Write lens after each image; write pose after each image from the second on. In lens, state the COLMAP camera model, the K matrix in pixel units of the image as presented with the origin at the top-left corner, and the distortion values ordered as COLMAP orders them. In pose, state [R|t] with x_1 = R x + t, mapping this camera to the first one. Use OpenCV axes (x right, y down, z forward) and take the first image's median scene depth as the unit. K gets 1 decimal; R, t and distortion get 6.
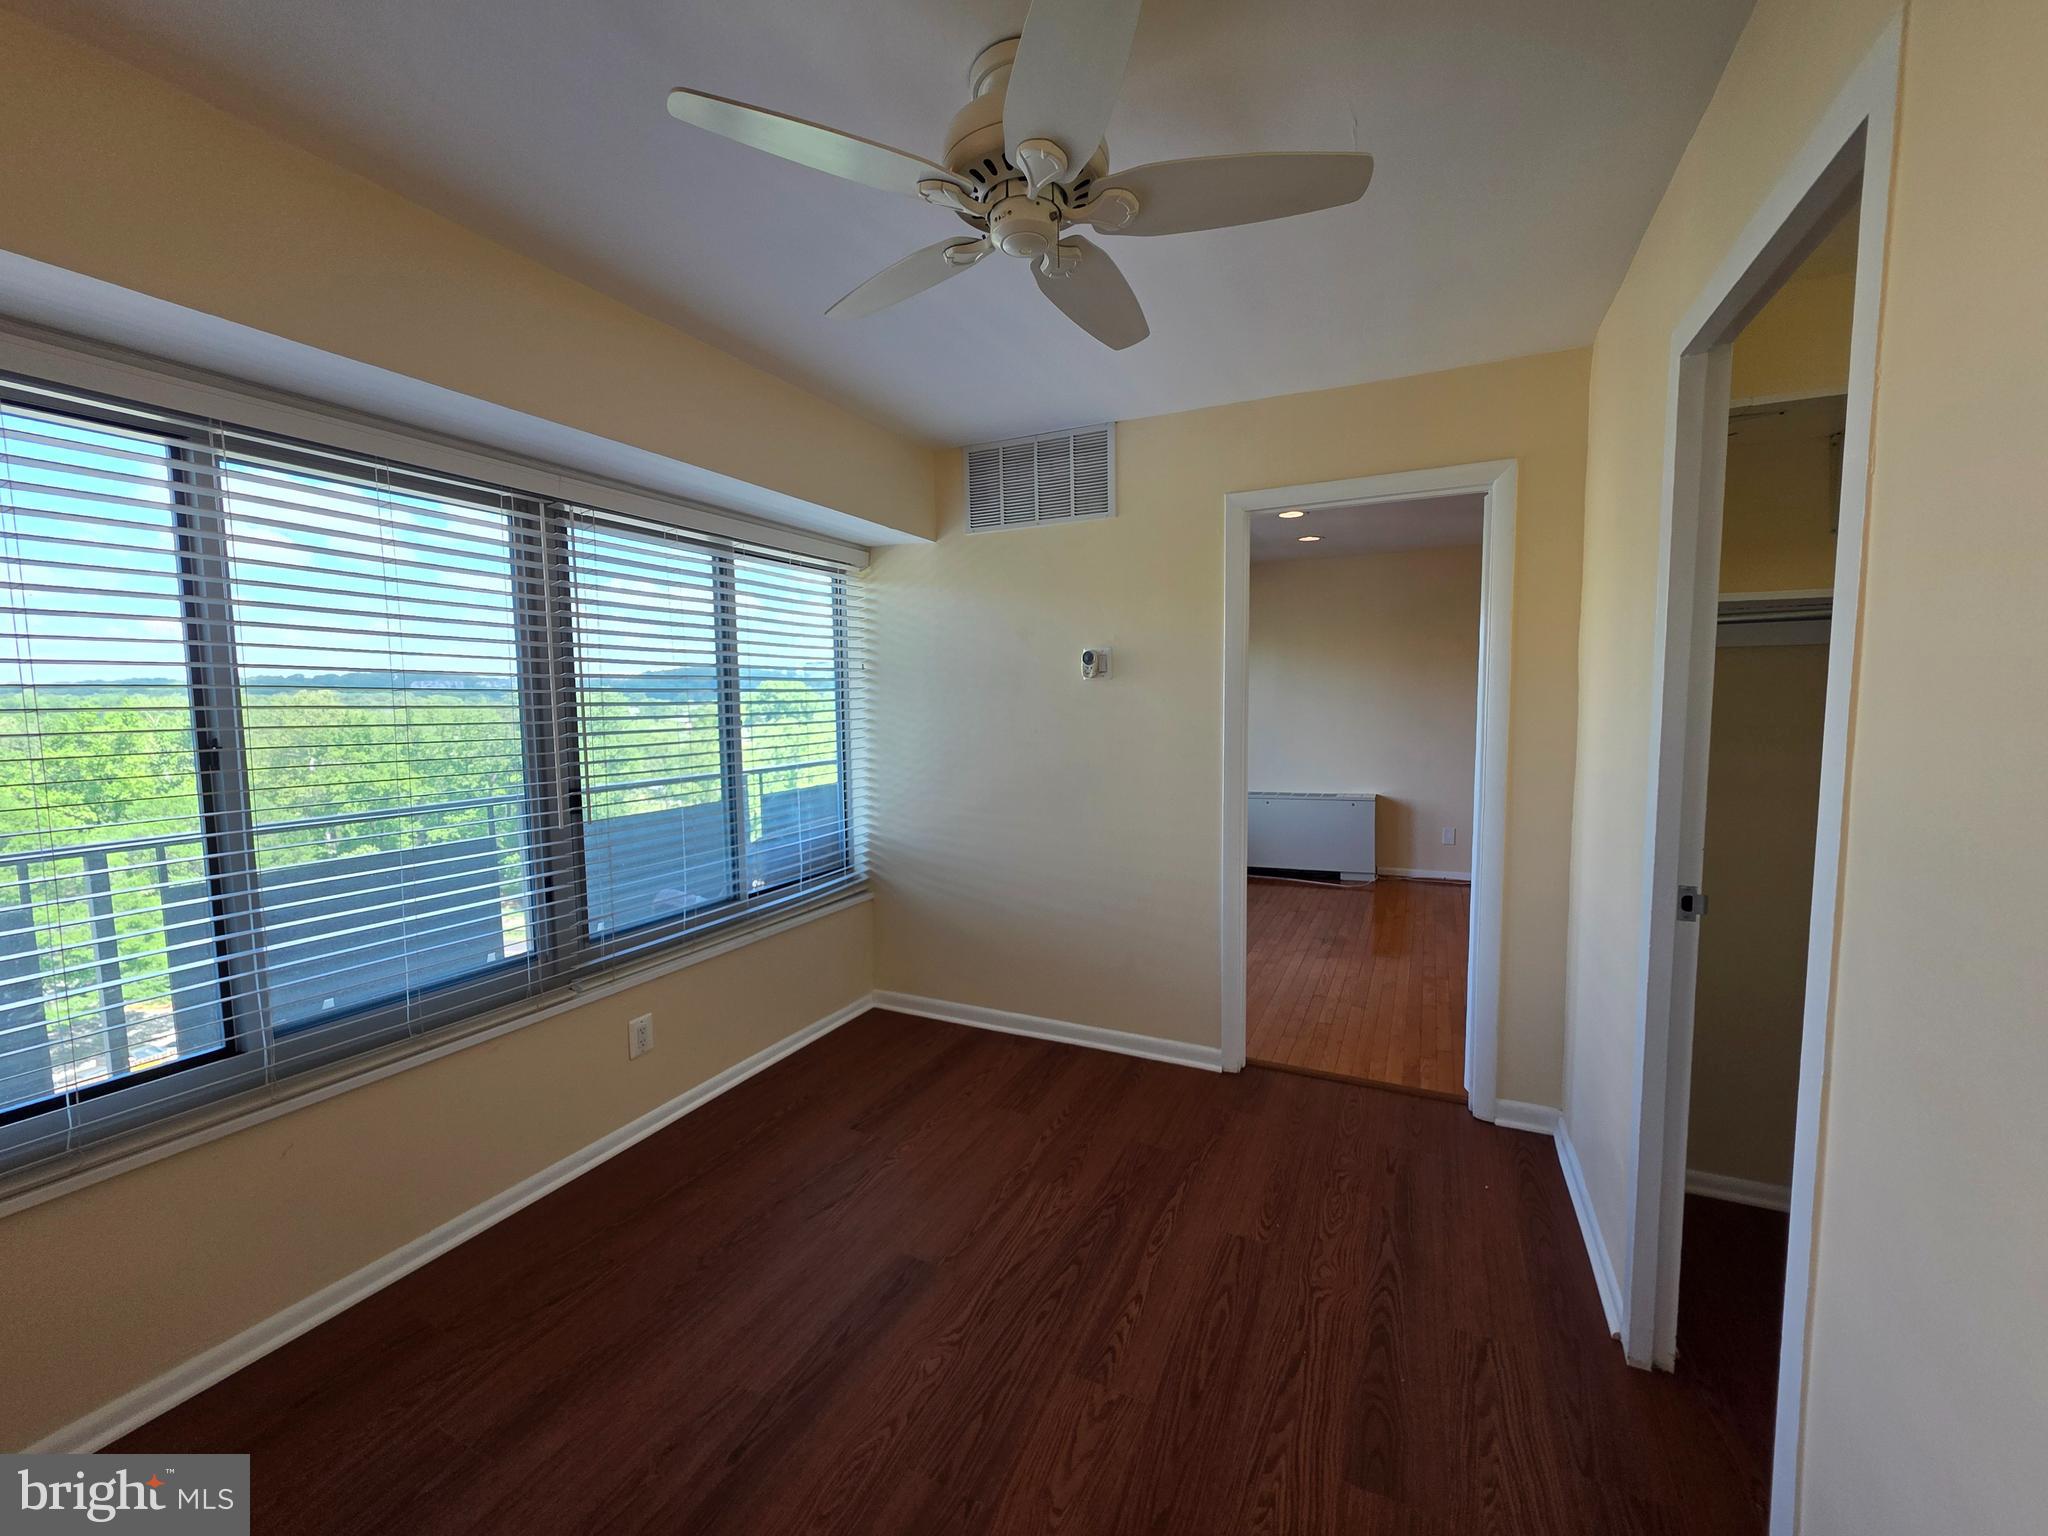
lens RADIAL K [[819.6, 0, 1024.0], [0, 819.6, 768.0], [0, 0, 1]] dist [0.002515, -0.000001]
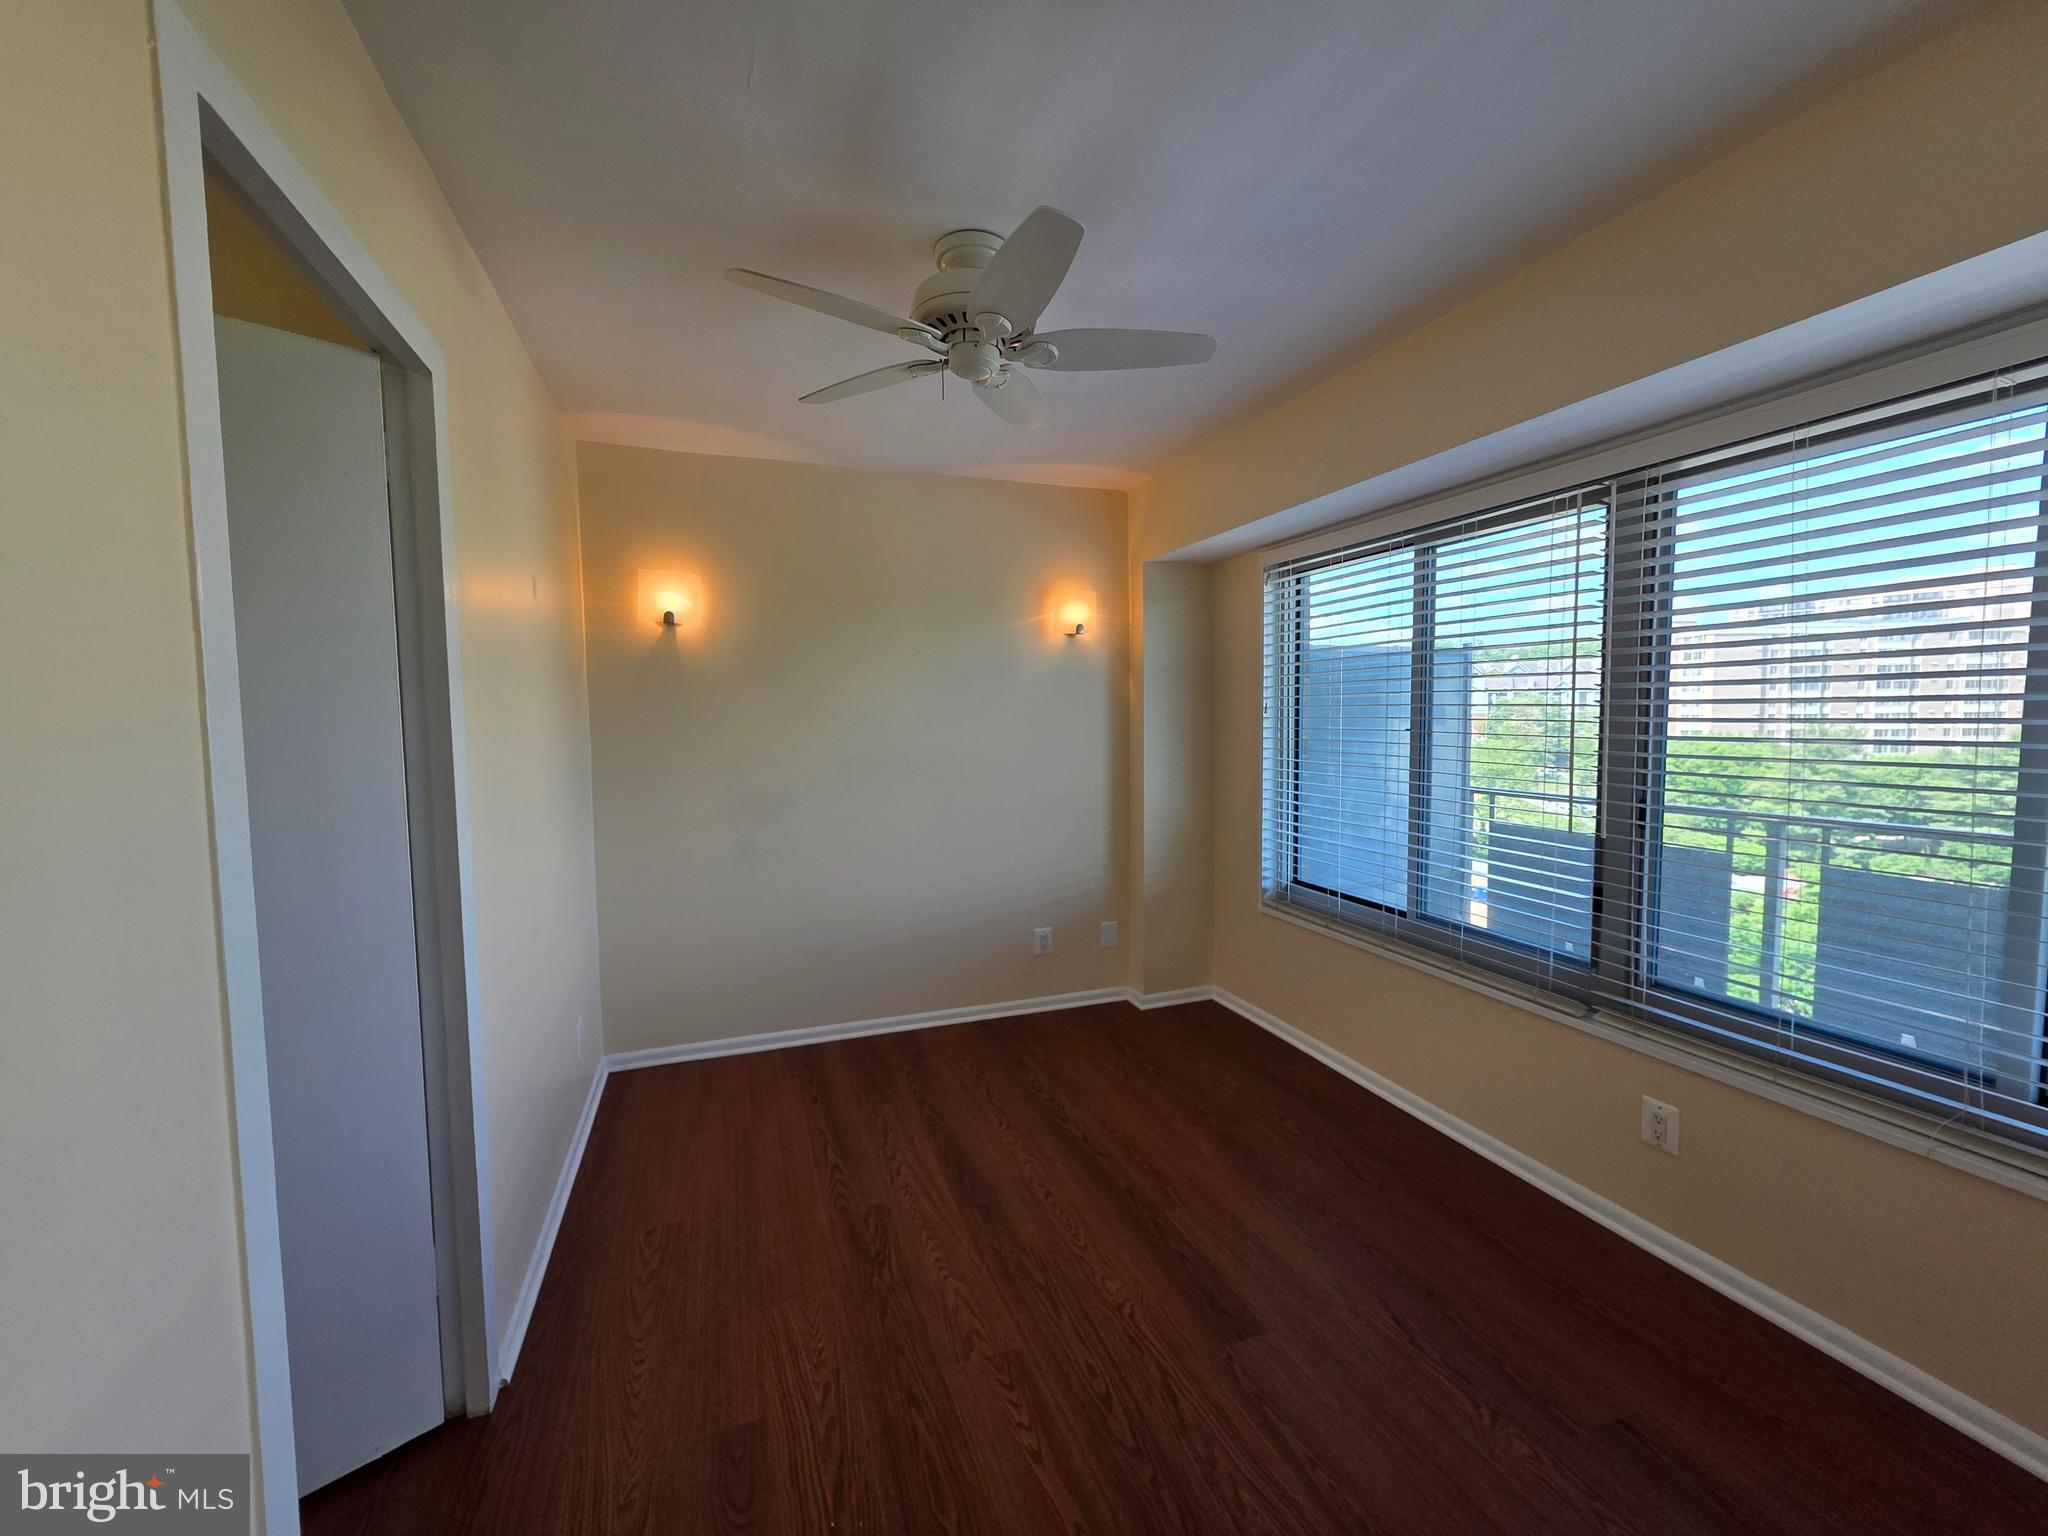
lens RADIAL K [[819.6, 0, 1024.0], [0, 819.6, 768.0], [0, 0, 1]] dist [0.002515, -0.000001]
pose [[-0.694053, 0.064748, -0.717006, 0.675460], [-0.043162, 0.990414, 0.131218, -0.119930], [0.718628, 0.122019, -0.684605, 1.454884]]
